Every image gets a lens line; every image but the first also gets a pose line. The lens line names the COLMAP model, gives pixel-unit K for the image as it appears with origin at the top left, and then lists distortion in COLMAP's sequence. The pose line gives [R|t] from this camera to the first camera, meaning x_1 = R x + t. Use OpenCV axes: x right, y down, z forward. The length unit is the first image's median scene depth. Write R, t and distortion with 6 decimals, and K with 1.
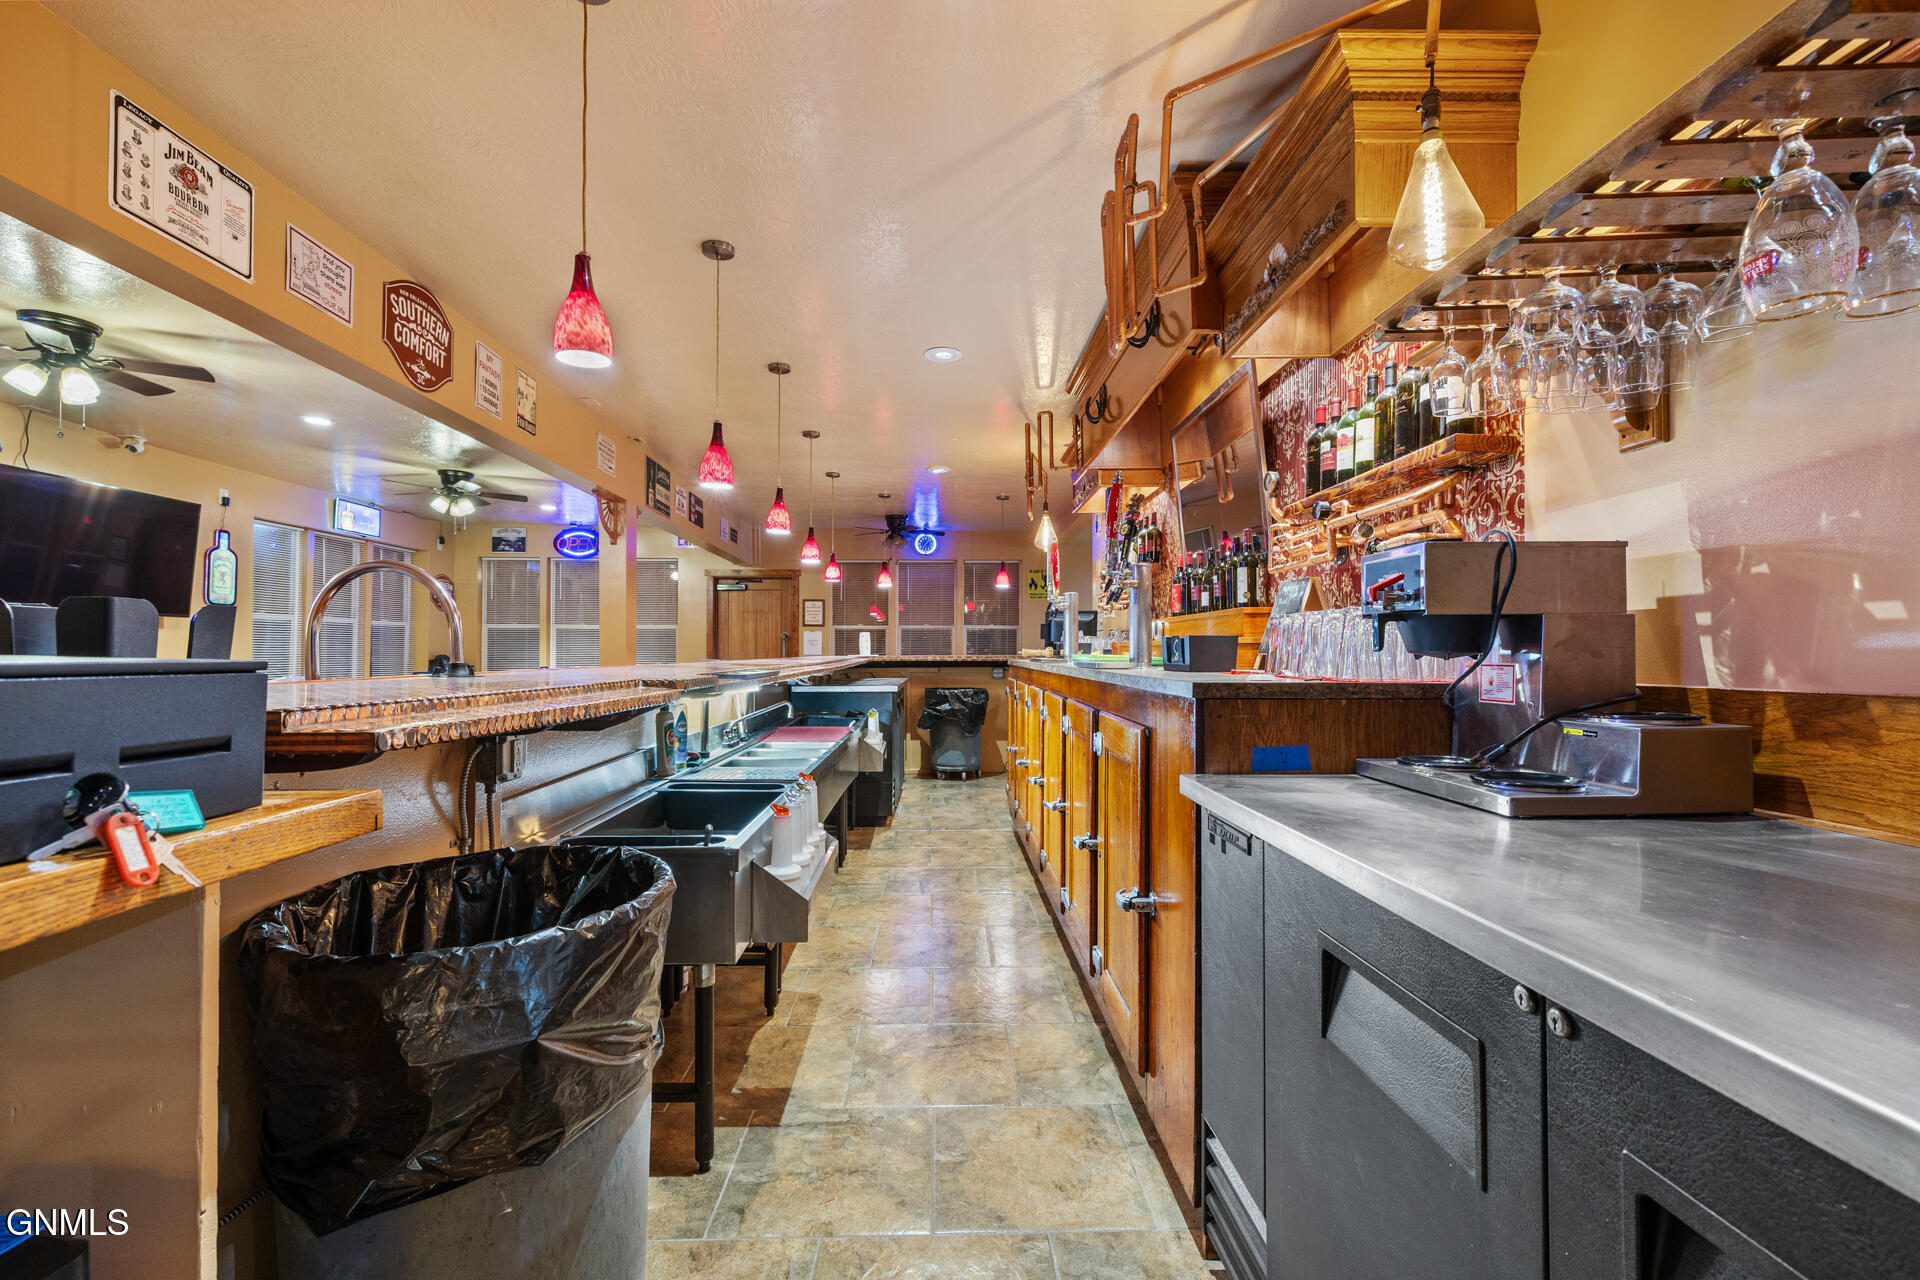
lens RADIAL K [[803.1, 0, 956.1], [0, 803.1, 638.2], [0, 0, 1]] dist [0.001435, 0.000325]
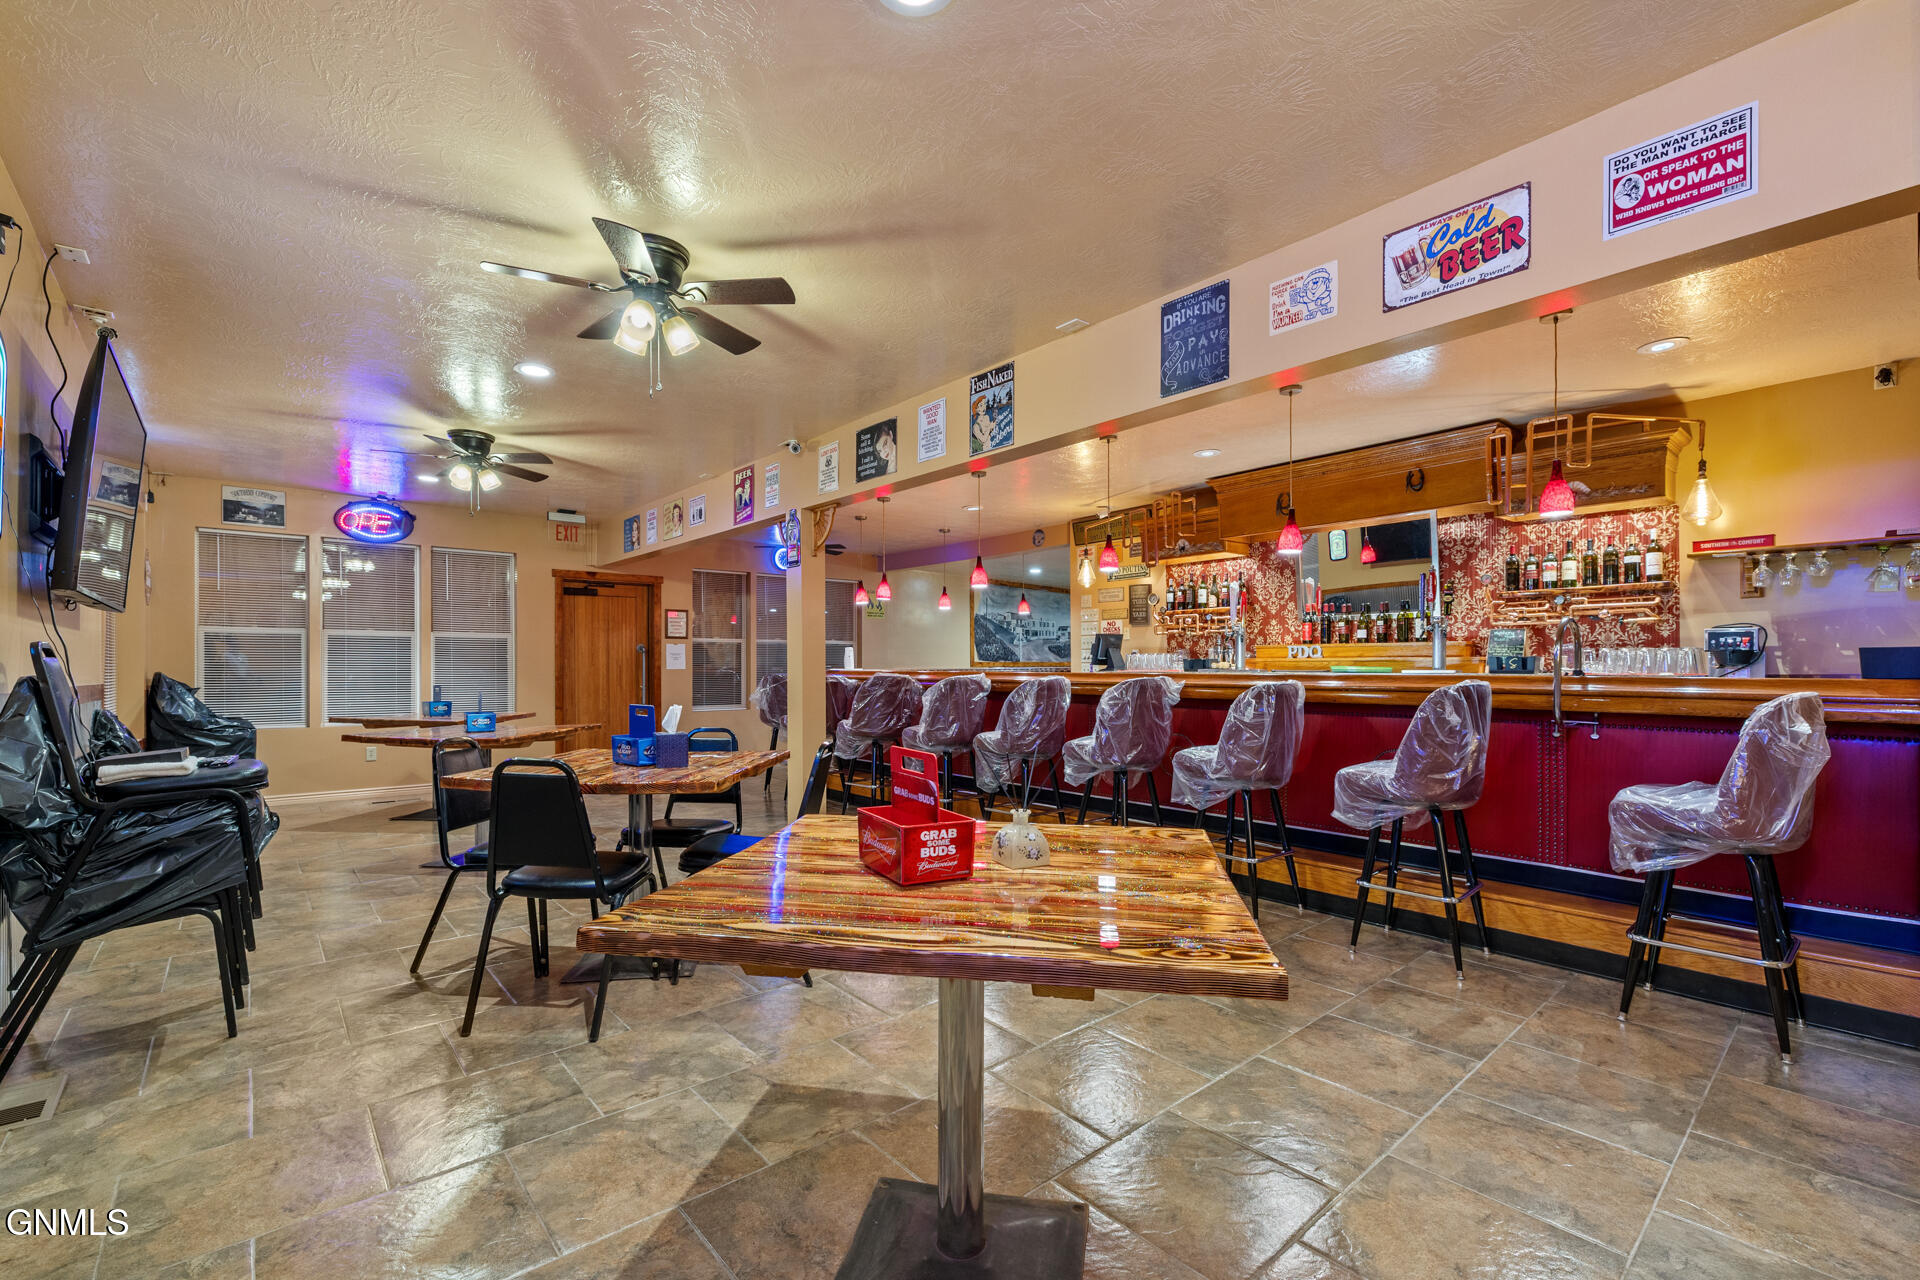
lens RADIAL K [[803.1, 0, 954.6], [0, 803.1, 653.7], [0, 0, 1]] dist [0.001435, 0.000325]
pose [[0.773090, 0.003979, 0.634284, -0.528837], [-0.006870, 0.999974, 0.002101, -0.000911], [-0.634259, -0.005981, 0.773098, 0.080857]]
